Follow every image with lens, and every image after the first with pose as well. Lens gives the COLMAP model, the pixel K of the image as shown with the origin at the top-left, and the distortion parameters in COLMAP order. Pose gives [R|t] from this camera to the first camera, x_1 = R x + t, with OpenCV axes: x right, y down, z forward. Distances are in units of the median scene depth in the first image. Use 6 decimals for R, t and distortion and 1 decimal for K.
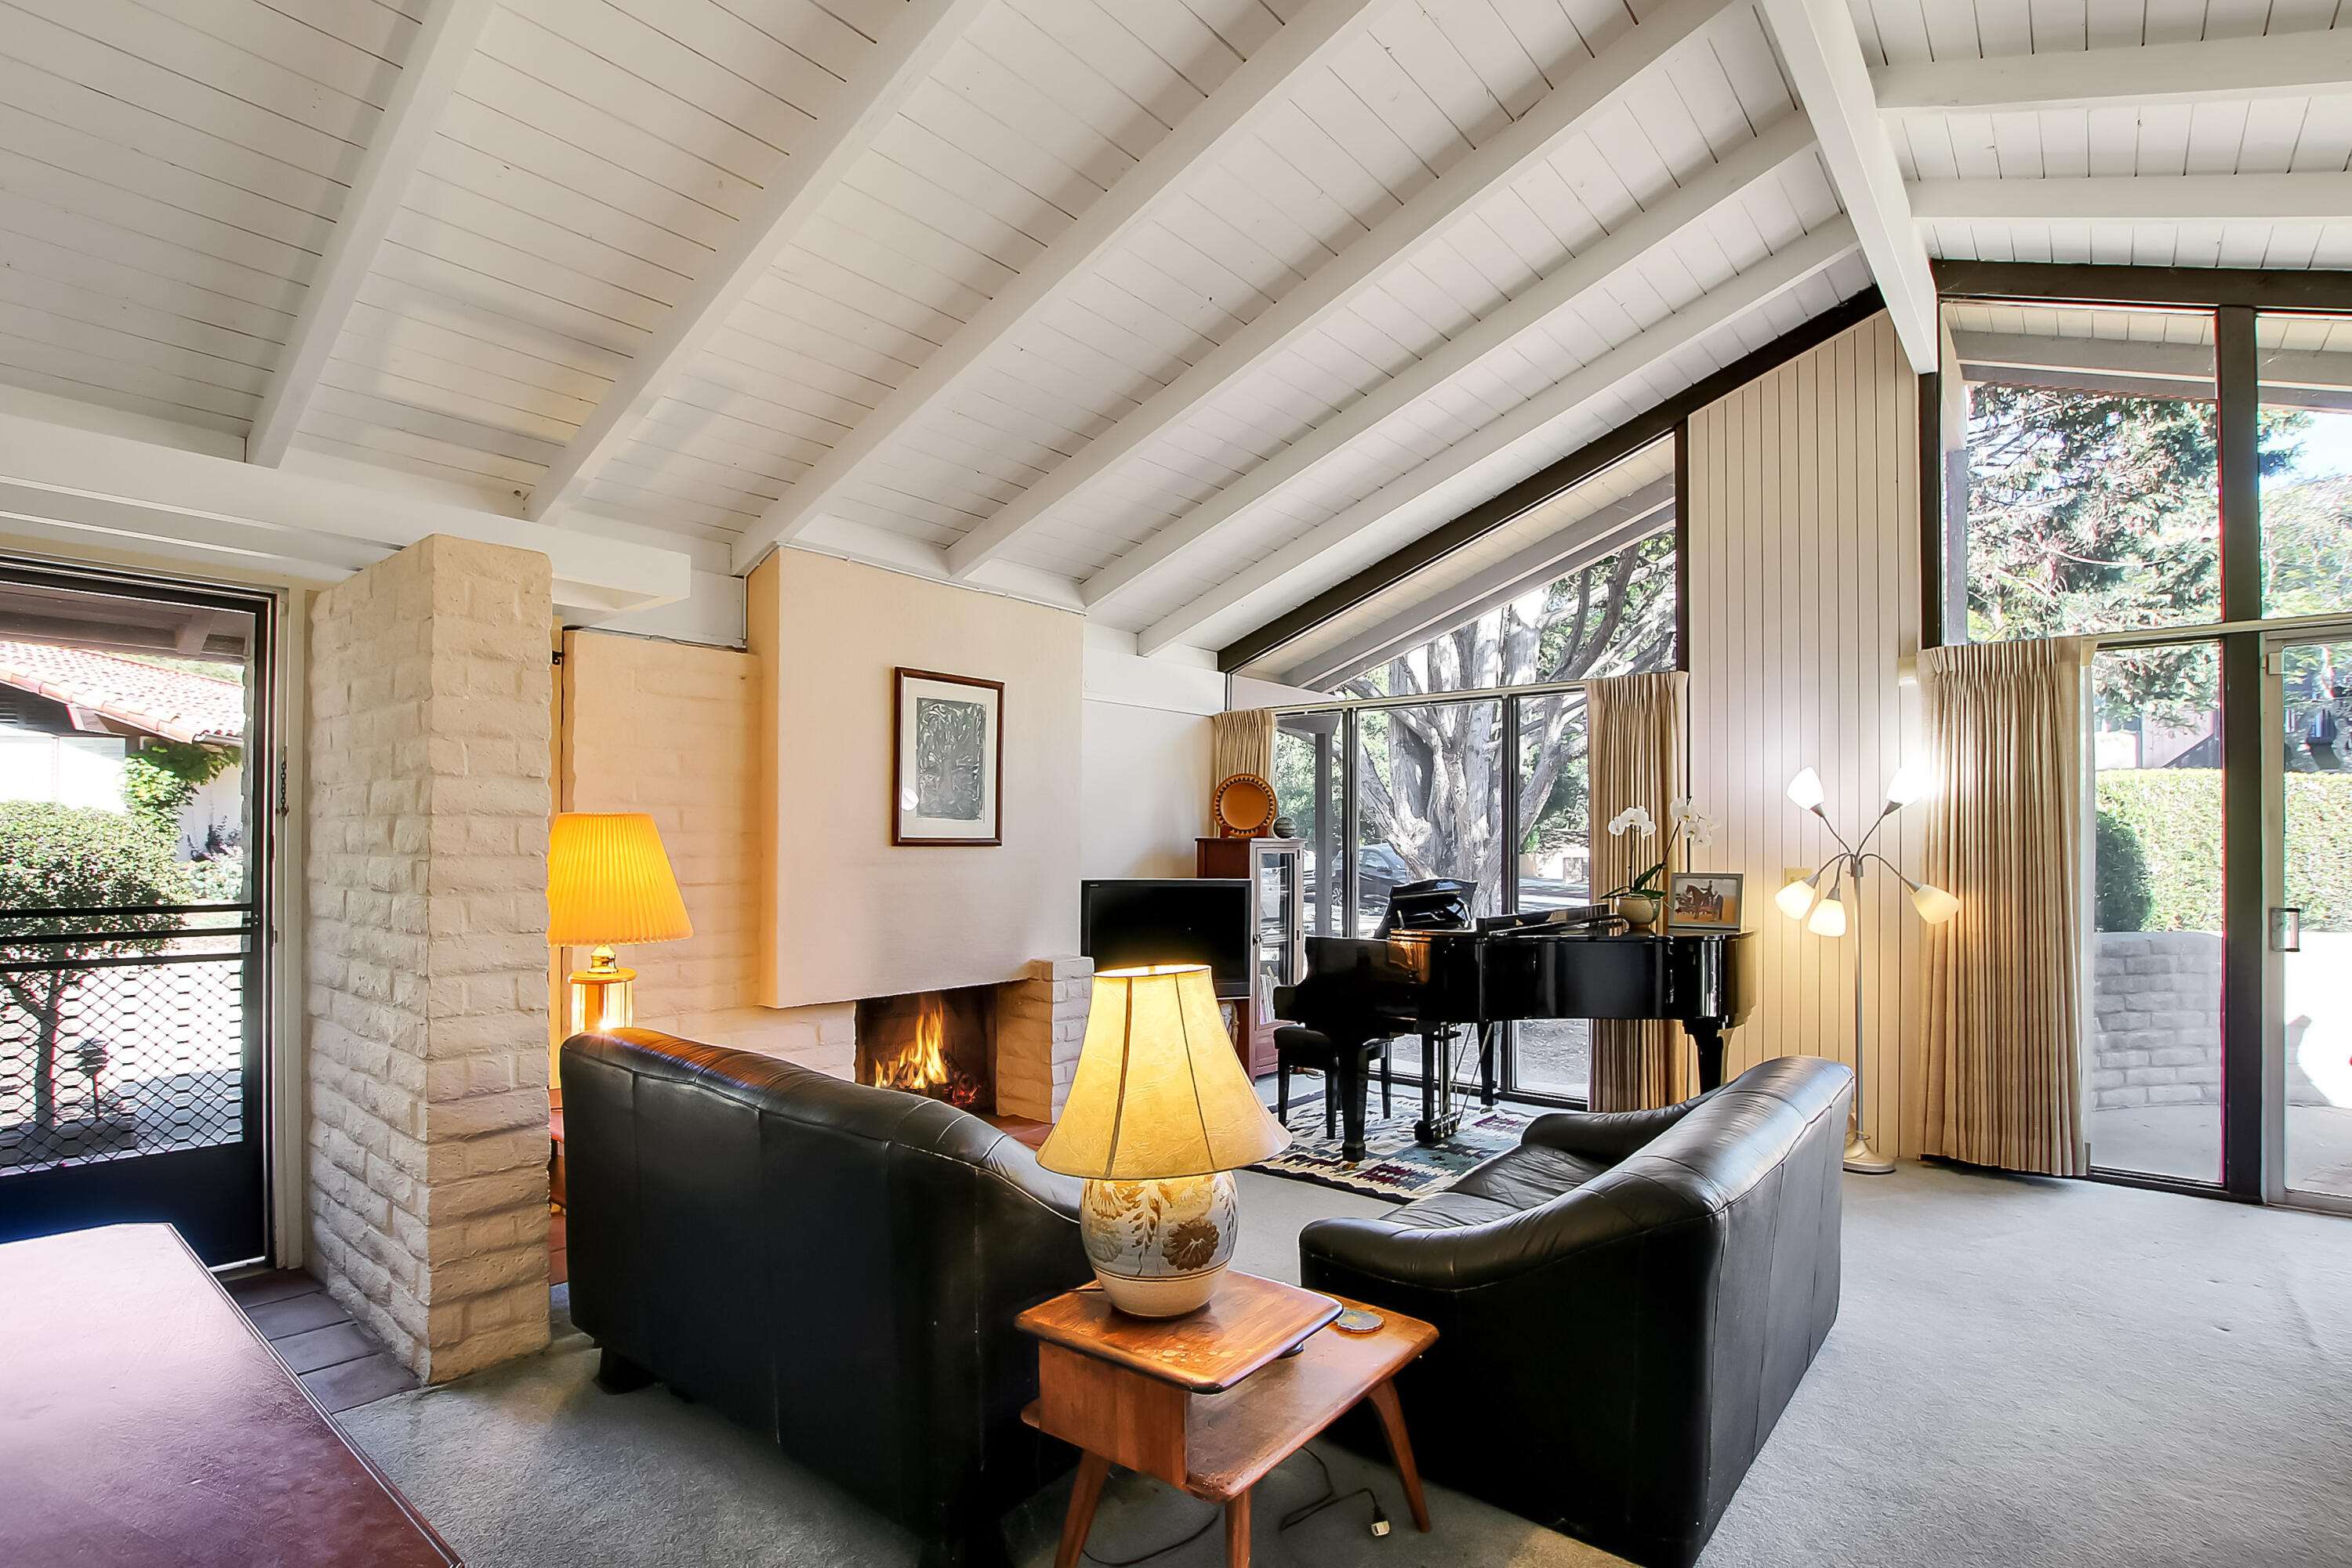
lens RADIAL K [[1106.4, 0, 1159.4], [0, 1106.4, 850.0], [0, 0, 1]] dist [-0.014512, 0.000405]
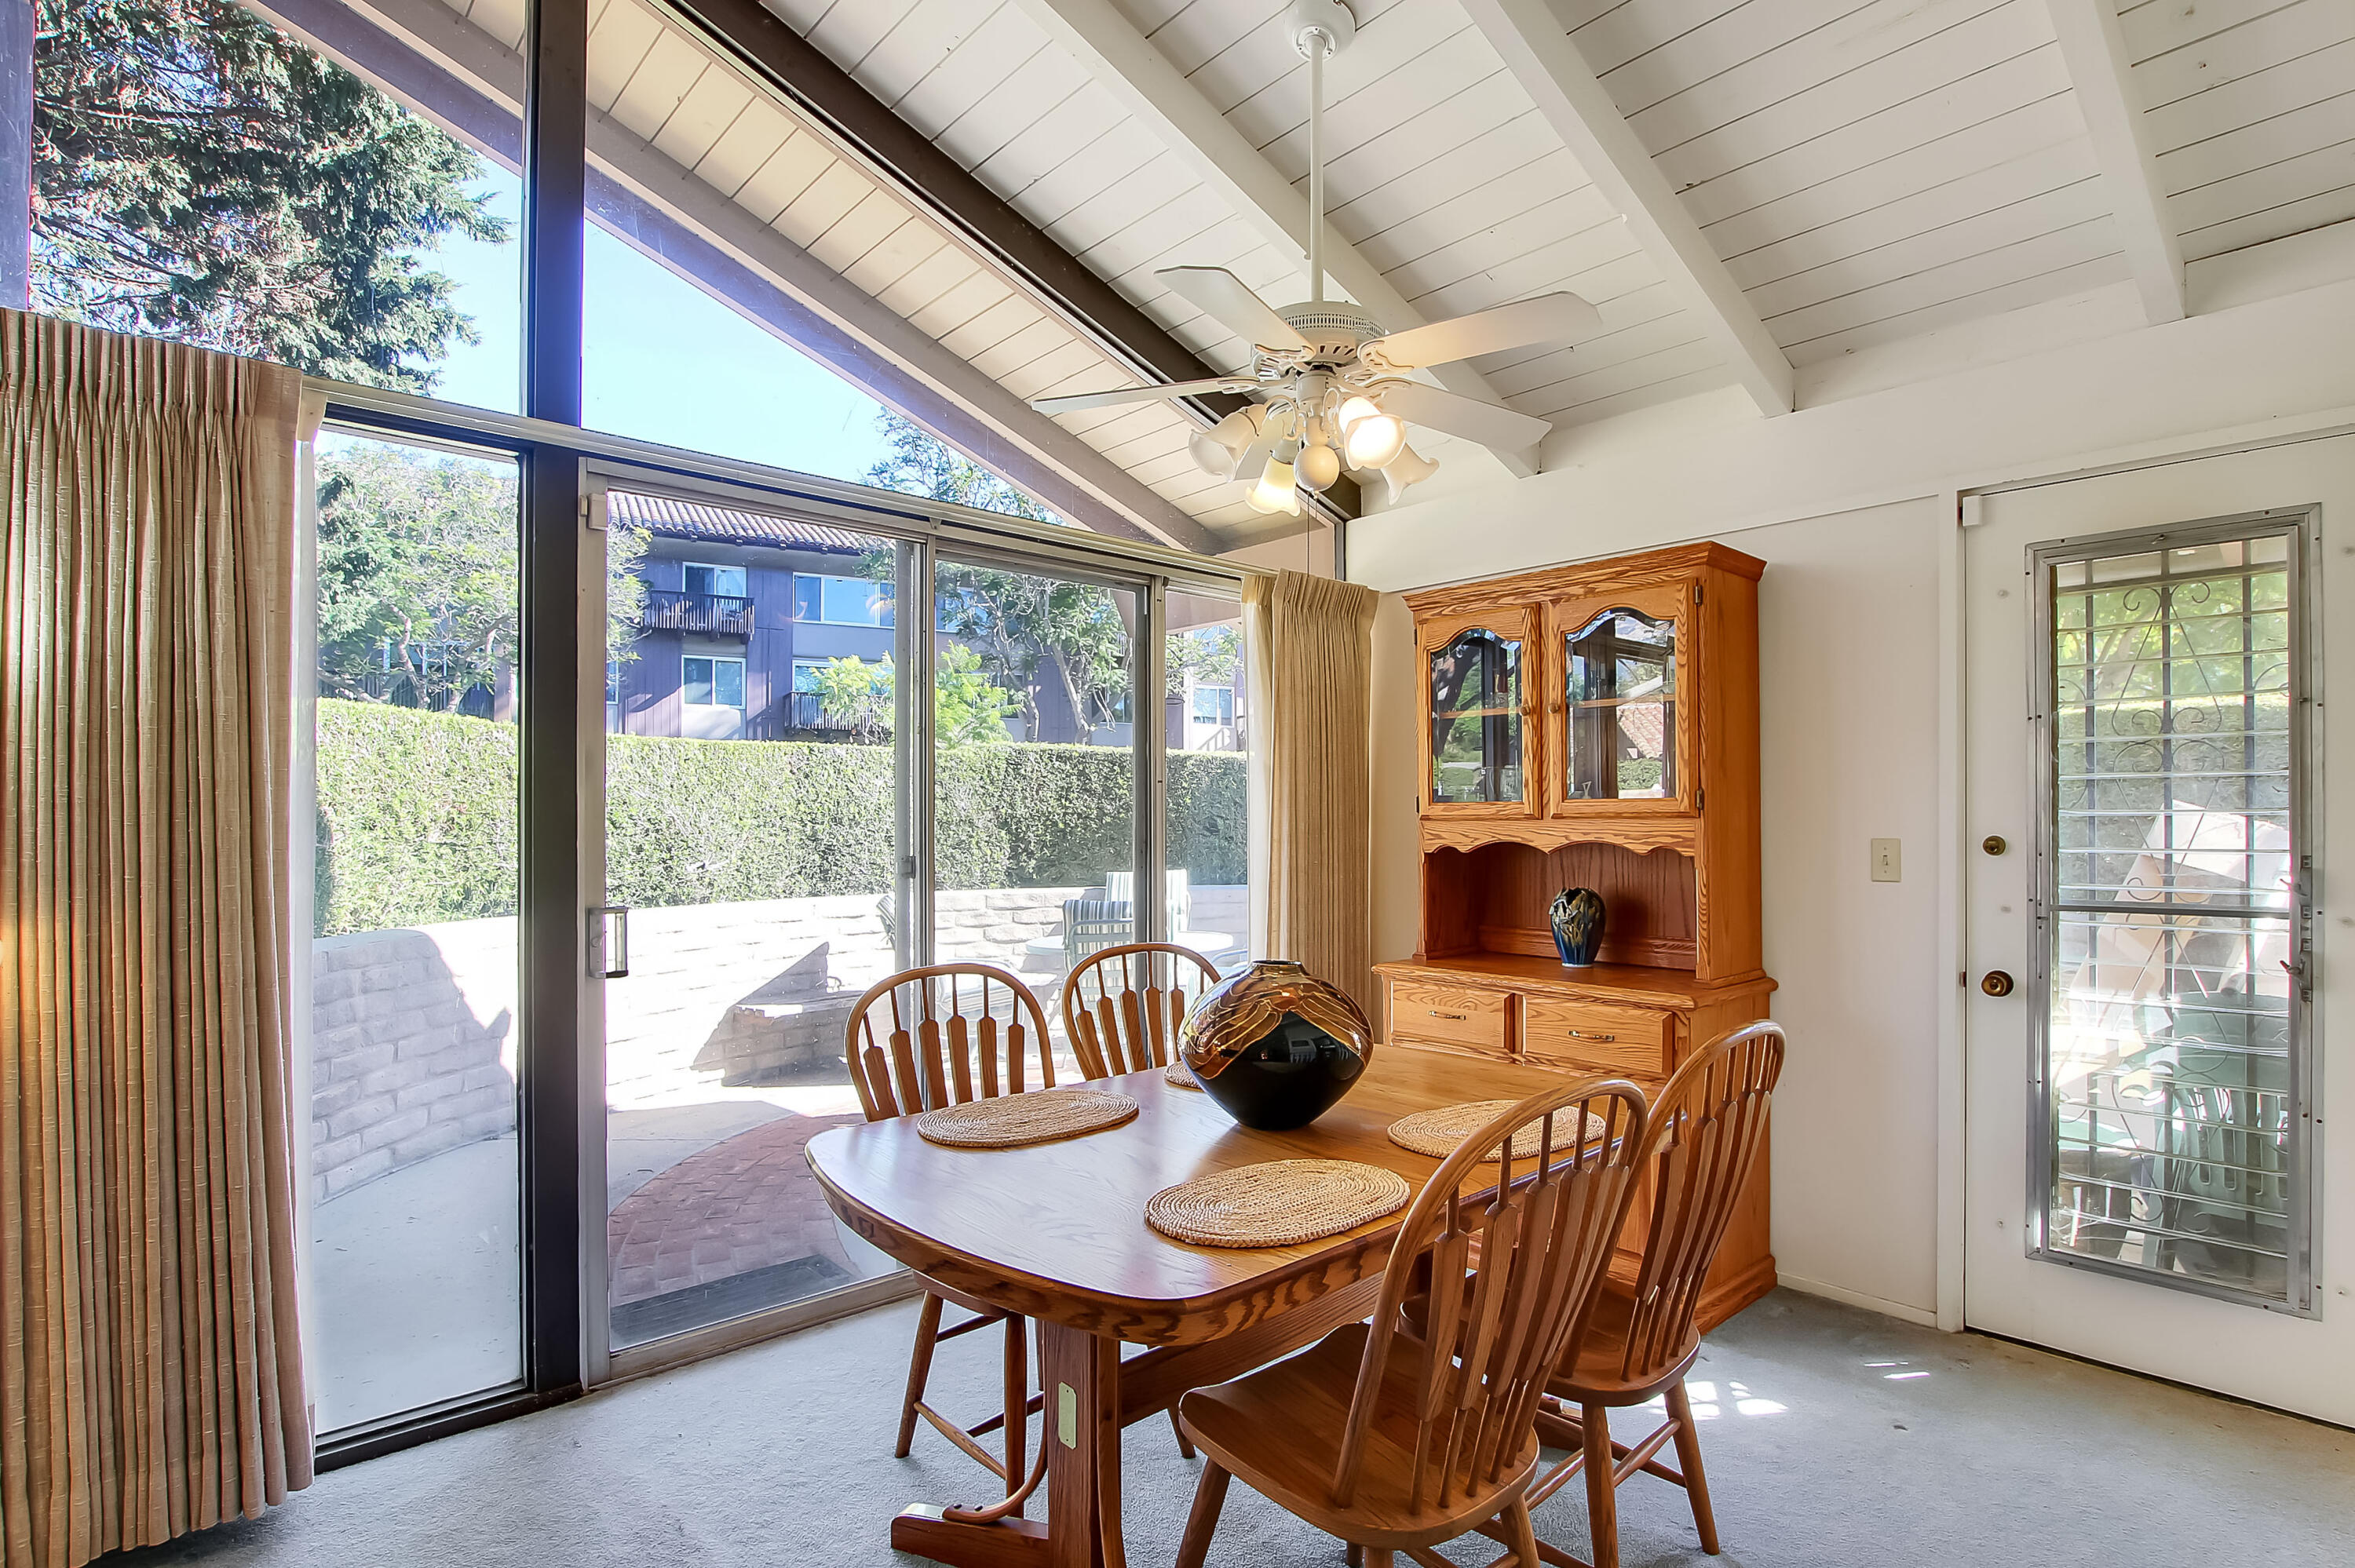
lens RADIAL K [[1201.4, 0, 1220.3], [0, 1201.4, 813.9], [0, 0, 1]] dist [-0.012959, -0.000266]
pose [[0.135853, 0.003265, 0.990724, 0.363278], [-0.000397, 0.999995, -0.003241, 0.001683], [-0.990729, 0.000047, 0.135854, 0.505634]]
